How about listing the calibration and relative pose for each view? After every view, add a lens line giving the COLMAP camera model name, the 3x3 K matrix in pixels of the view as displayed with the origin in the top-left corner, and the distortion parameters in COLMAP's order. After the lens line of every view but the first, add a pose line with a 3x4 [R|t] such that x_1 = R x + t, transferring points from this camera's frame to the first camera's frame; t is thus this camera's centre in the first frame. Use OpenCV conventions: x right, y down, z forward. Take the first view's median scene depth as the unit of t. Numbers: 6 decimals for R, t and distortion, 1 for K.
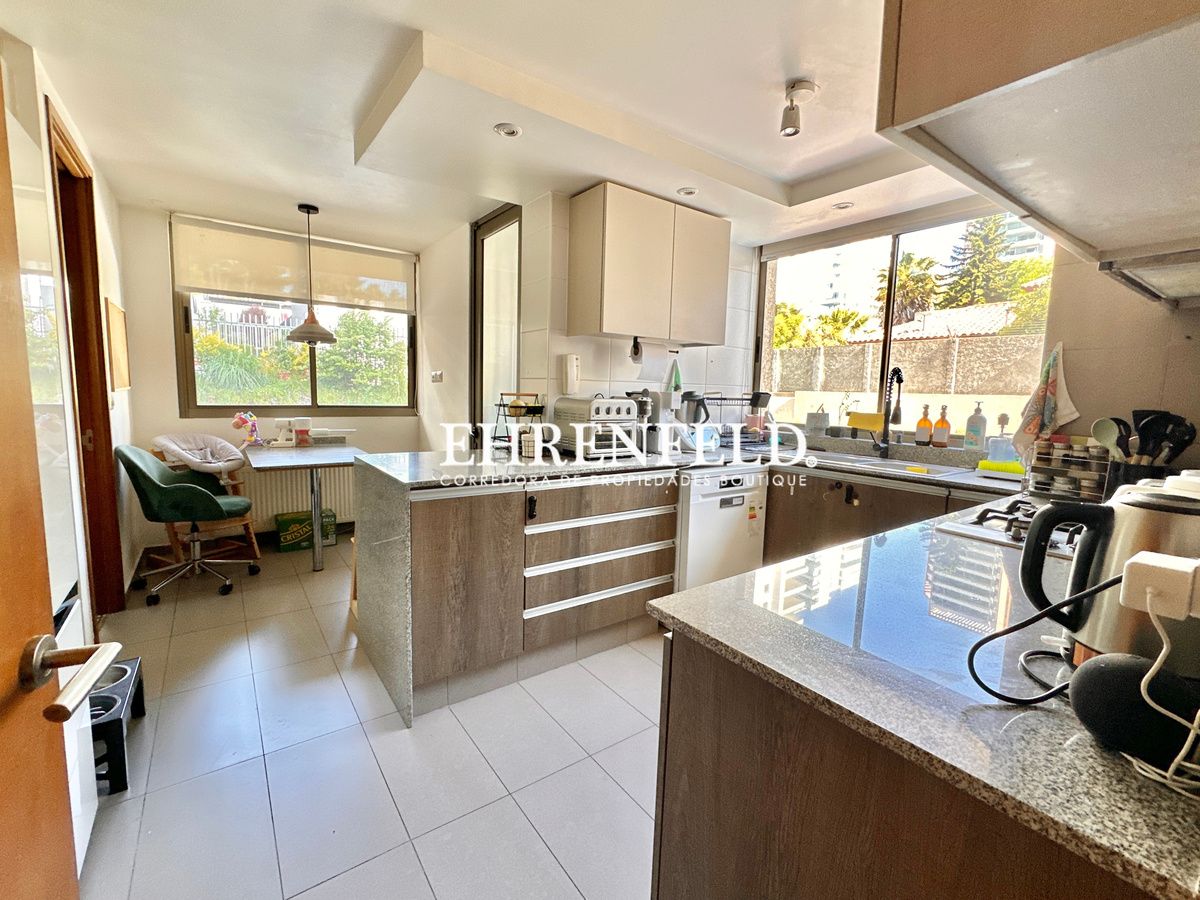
lens RADIAL K [[481.1, 0, 597.3], [0, 481.1, 446.8], [0, 0, 1]] dist [-0.002168, 0.000000]
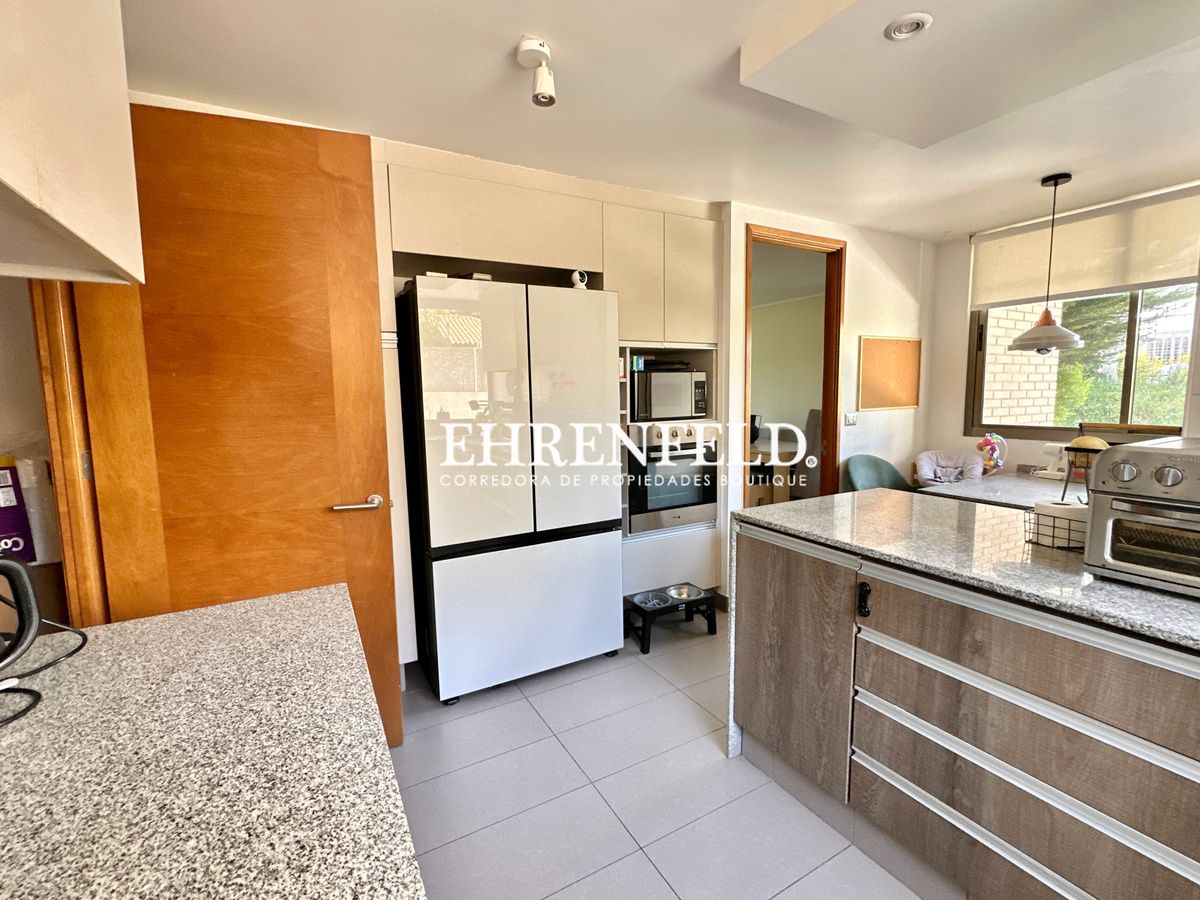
lens RADIAL K [[526.6, 0, 613.6], [0, 526.6, 450.6], [0, 0, 1]] dist [-0.010147, -0.000217]
pose [[-0.076662, 0.078259, -0.993981, 0.537194], [-0.102197, 0.991047, 0.085910, -0.091520], [0.991806, 0.108168, -0.067978, 0.638300]]
